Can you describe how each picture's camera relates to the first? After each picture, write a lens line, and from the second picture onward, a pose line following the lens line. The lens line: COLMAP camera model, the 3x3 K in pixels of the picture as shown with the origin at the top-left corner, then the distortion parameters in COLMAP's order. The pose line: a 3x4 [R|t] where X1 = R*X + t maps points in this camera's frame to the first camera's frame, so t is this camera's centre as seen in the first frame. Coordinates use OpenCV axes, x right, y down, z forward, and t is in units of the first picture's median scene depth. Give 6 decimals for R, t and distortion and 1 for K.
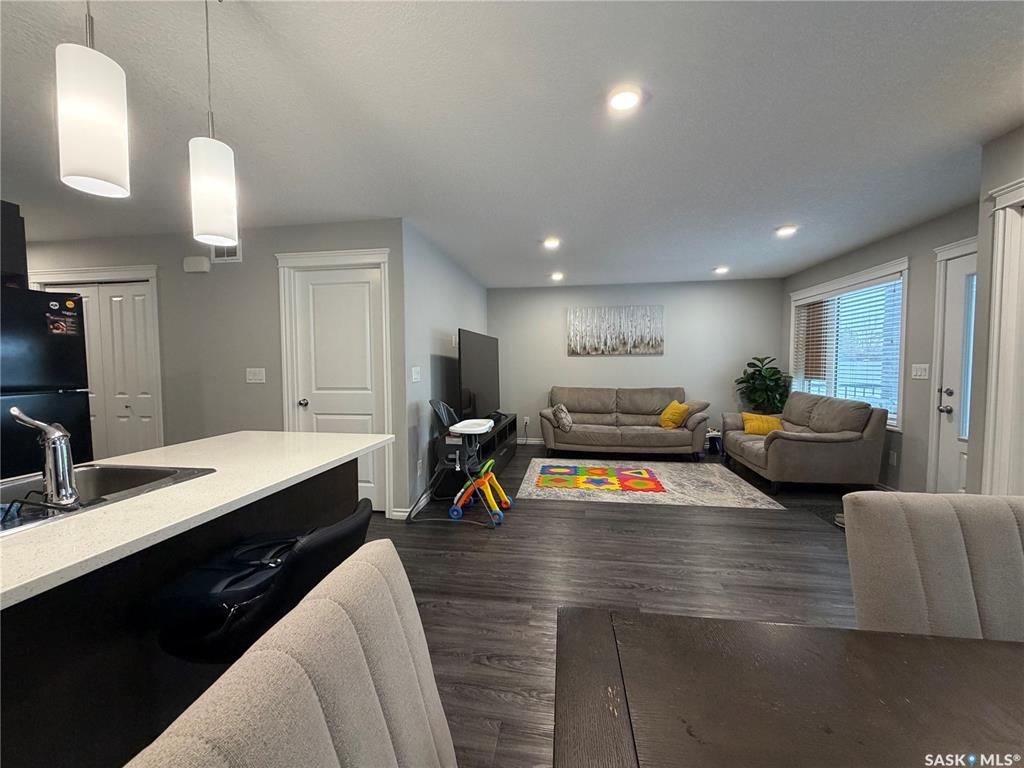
lens RADIAL K [[406.7, 0, 508.9], [0, 406.7, 383.1], [0, 0, 1]] dist [0.001144, -0.000300]
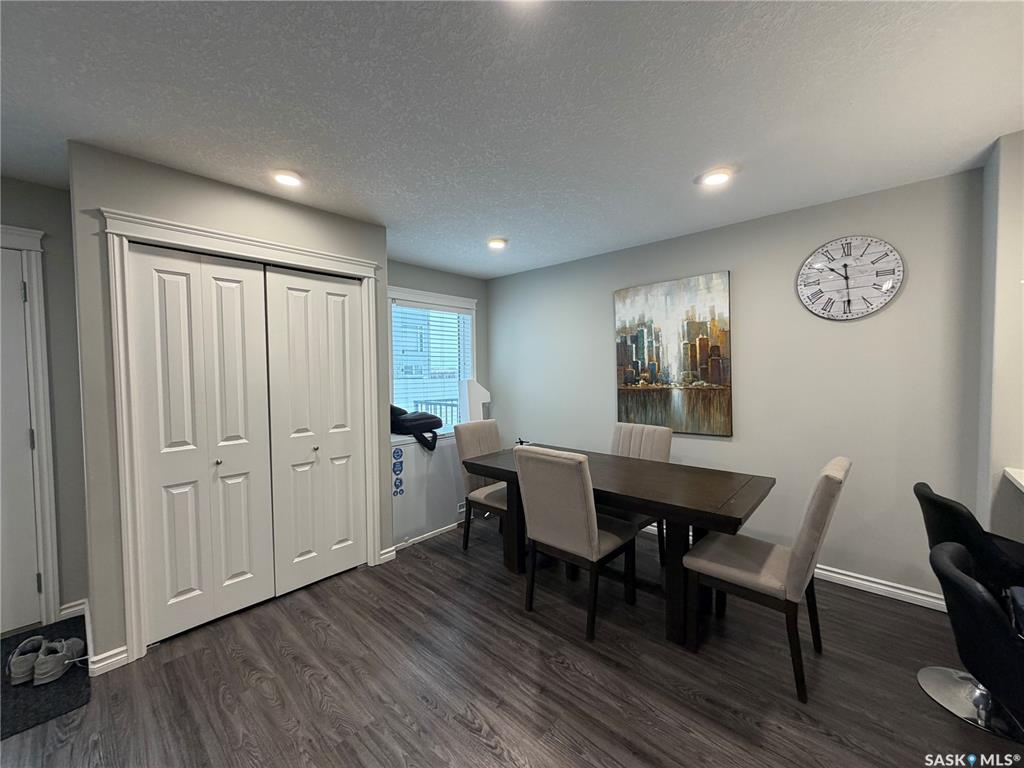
lens RADIAL K [[406.7, 0, 508.9], [0, 406.7, 383.1], [0, 0, 1]] dist [0.001144, -0.000300]
pose [[-0.828387, -0.003694, 0.560145, -0.010725], [0.041155, 0.996874, 0.067437, -0.063100], [-0.558643, 0.078917, -0.825645, 0.656305]]
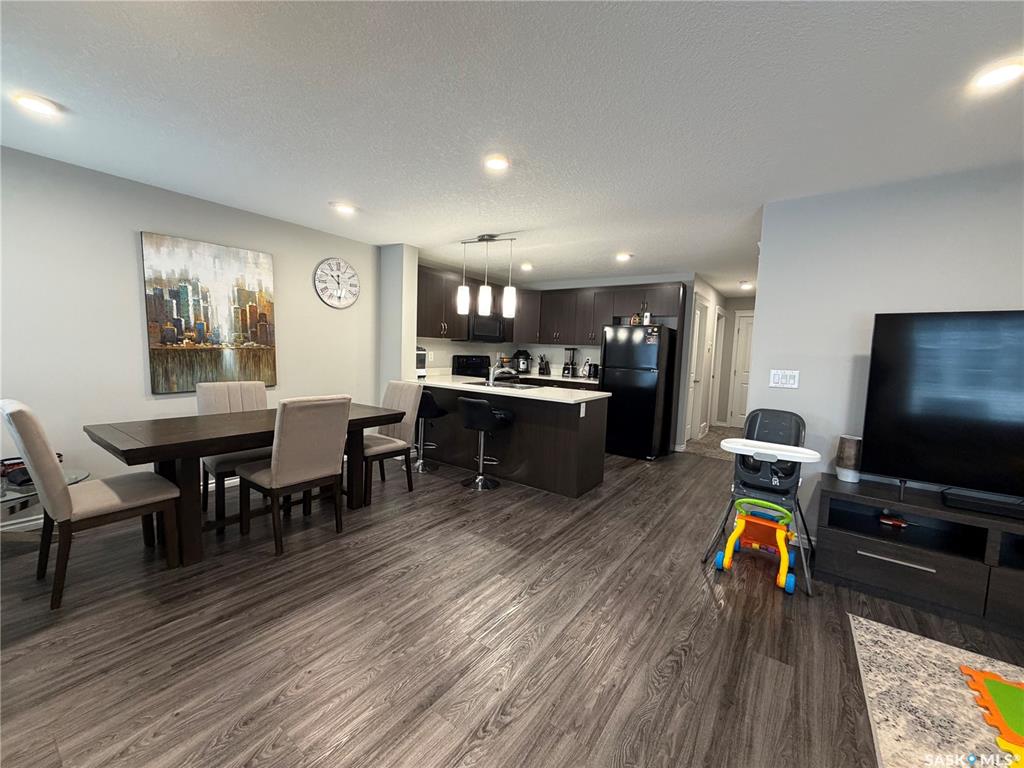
lens RADIAL K [[406.7, 0, 508.9], [0, 406.7, 383.1], [0, 0, 1]] dist [0.001144, -0.000300]
pose [[-0.456230, 0.061736, -0.887718, 0.646774], [-0.074923, 0.991383, 0.107451, -0.049868], [0.886702, 0.115532, -0.447673, 0.737672]]
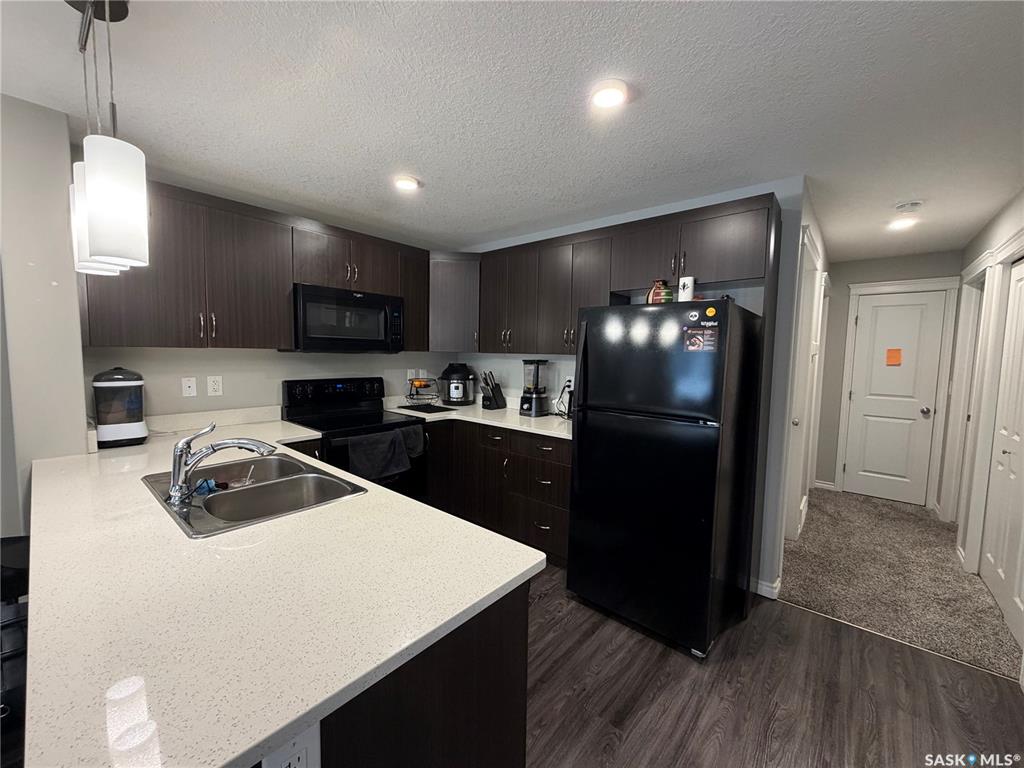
lens RADIAL K [[406.7, 0, 508.9], [0, 406.7, 383.1], [0, 0, 1]] dist [0.001144, -0.000300]
pose [[-0.530694, 0.060330, -0.845413, -0.123458], [-0.052426, 0.993217, 0.103787, -0.067722], [0.845940, 0.099401, -0.523932, 0.620643]]
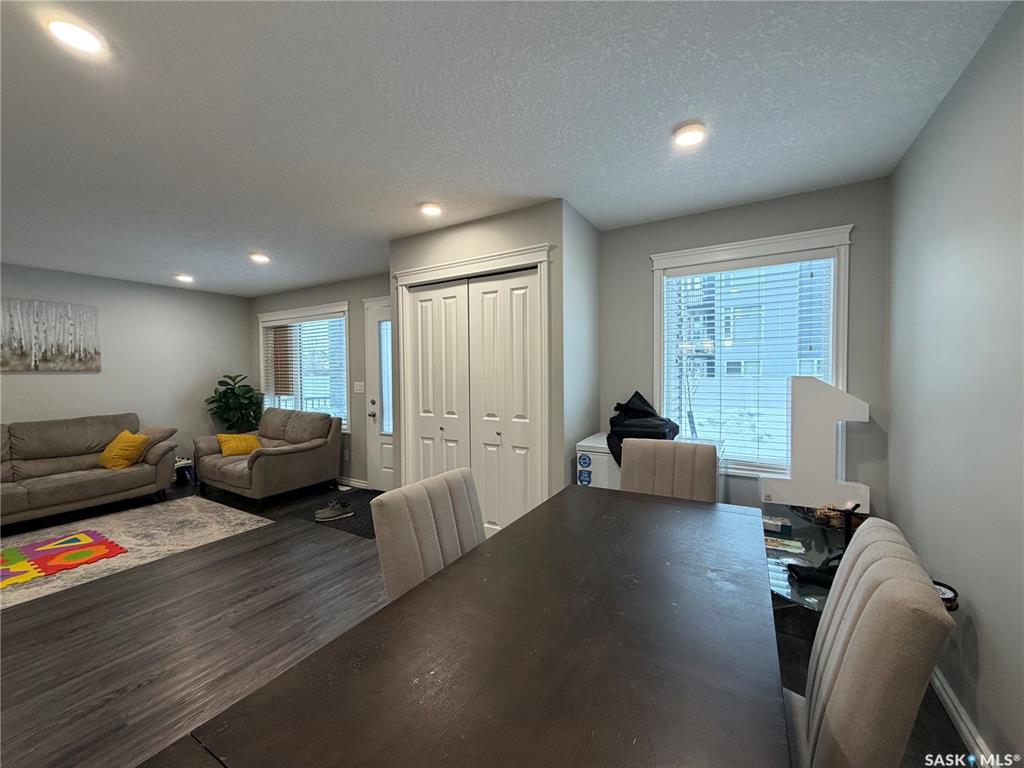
lens RADIAL K [[406.7, 0, 508.9], [0, 406.7, 383.1], [0, 0, 1]] dist [0.001144, -0.000300]
pose [[0.379532, -0.022184, 0.924912, -0.046084], [0.050810, 0.998704, 0.003104, -0.018277], [-0.923782, 0.045817, 0.380168, 0.018228]]
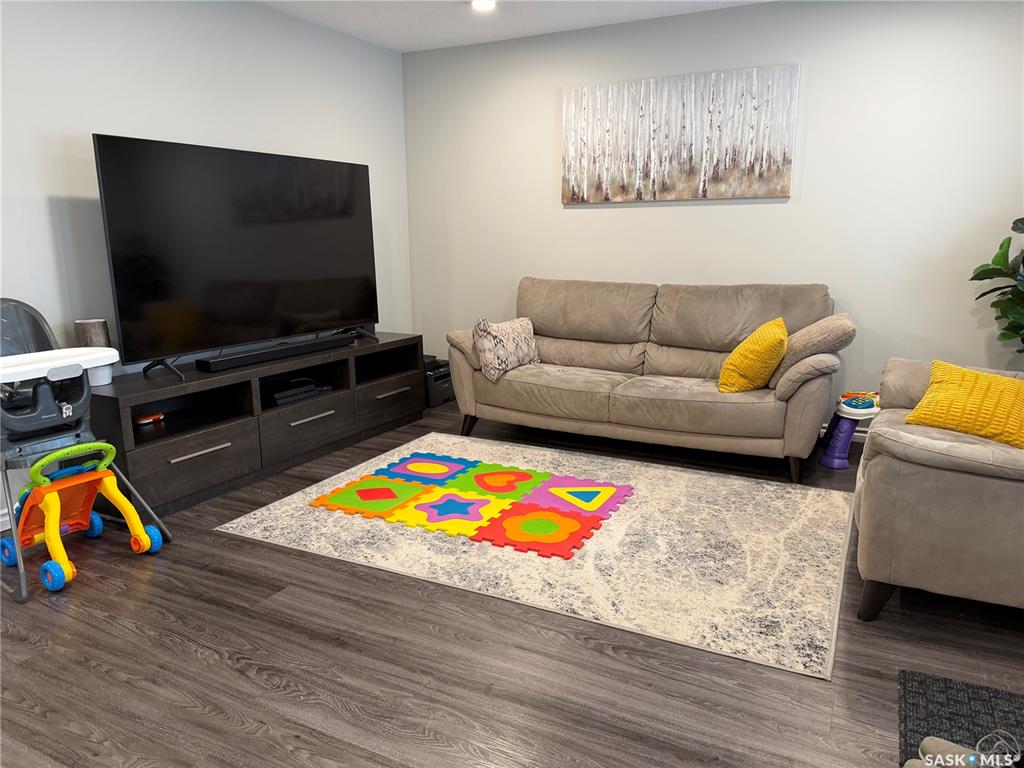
lens RADIAL K [[712.4, 0, 513.0], [0, 712.4, 382.0], [0, 0, 1]] dist [0.110721, -0.169517]
pose [[0.949682, 0.066172, -0.306145, 0.510072], [-0.017027, 0.986890, 0.160491, -0.005296], [0.312752, -0.147203, 0.938359, 0.357168]]
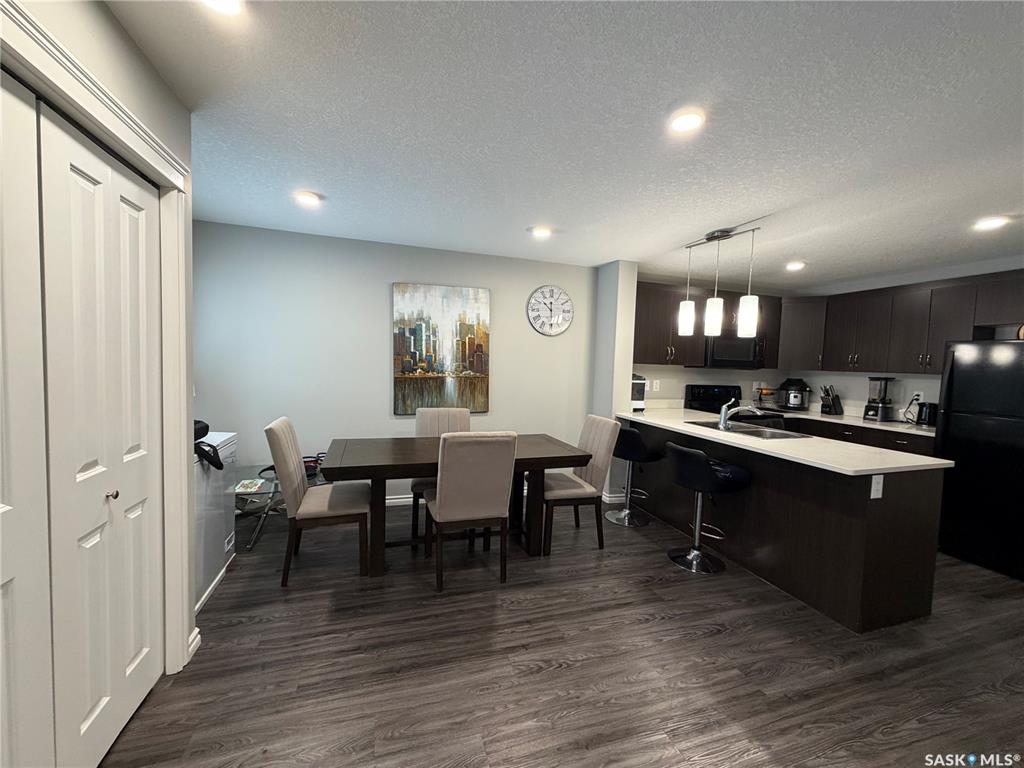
lens RADIAL K [[406.7, 0, 508.9], [0, 406.7, 383.1], [0, 0, 1]] dist [0.001144, -0.000300]
pose [[-0.893995, -0.002286, -0.448072, 0.458421], [-0.050110, 0.994224, 0.094907, -0.068598], [0.445267, 0.107299, -0.888946, 0.733427]]
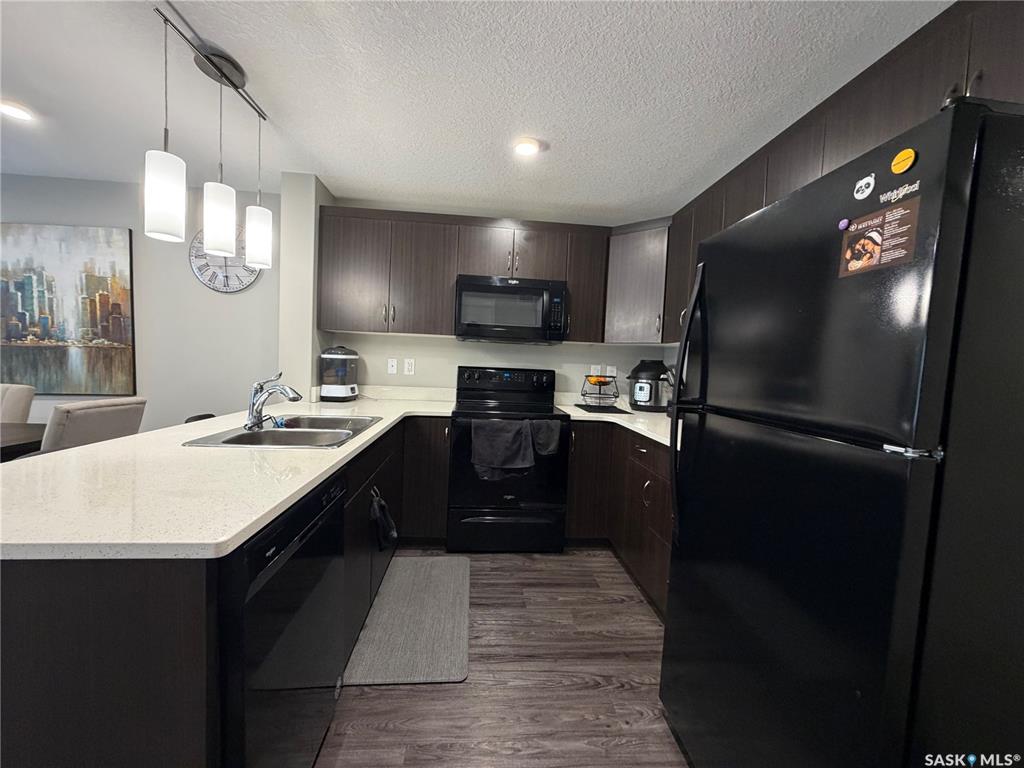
lens RADIAL K [[406.7, 0, 508.9], [0, 406.7, 383.1], [0, 0, 1]] dist [0.001144, -0.000300]
pose [[-0.972117, -0.024034, -0.233262, -0.414109], [-0.047070, 0.994487, 0.093698, -0.025539], [0.229724, 0.102065, -0.967889, 0.704173]]
